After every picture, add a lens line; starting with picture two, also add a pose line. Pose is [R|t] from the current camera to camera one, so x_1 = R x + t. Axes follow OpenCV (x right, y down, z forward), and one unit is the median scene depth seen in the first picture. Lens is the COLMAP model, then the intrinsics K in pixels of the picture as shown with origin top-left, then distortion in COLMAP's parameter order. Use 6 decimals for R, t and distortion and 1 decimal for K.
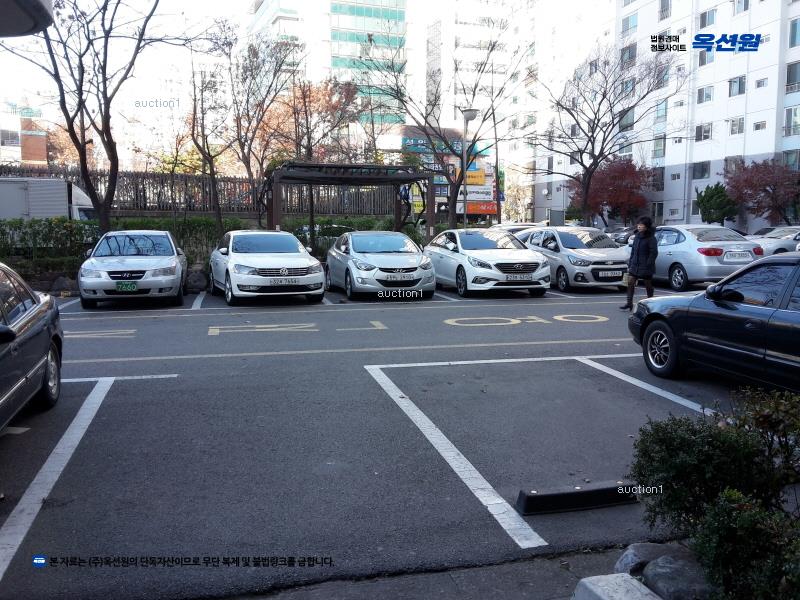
lens RADIAL K [[738.4, 0, 400.1], [0, 738.4, 304.8], [0, 0, 1]] dist [0.023942, 0.000000]
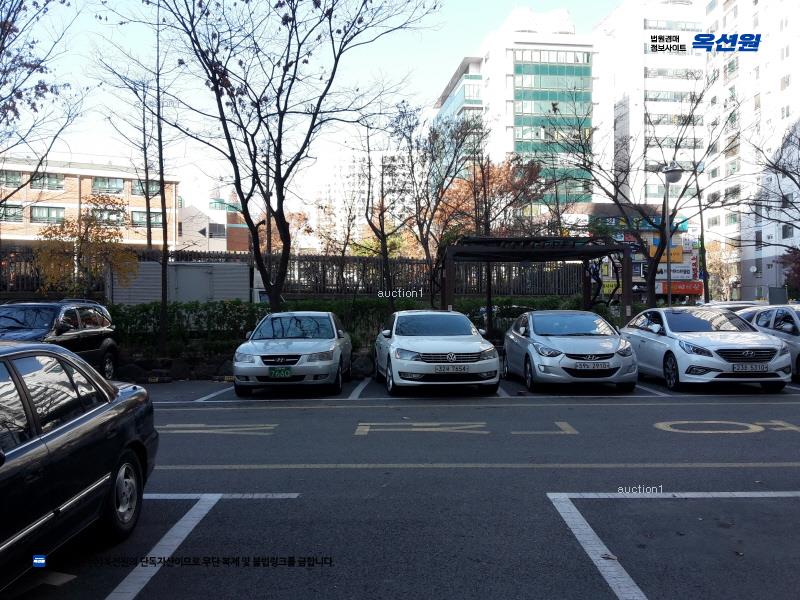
lens RADIAL K [[738.4, 0, 399.0], [0, 738.4, 305.6], [0, 0, 1]] dist [0.023942, 0.000000]
pose [[0.969452, -0.008379, -0.245139, -0.005138], [-0.018981, 0.993857, -0.109035, -0.008228], [0.244547, 0.110357, 0.963337, 0.125461]]
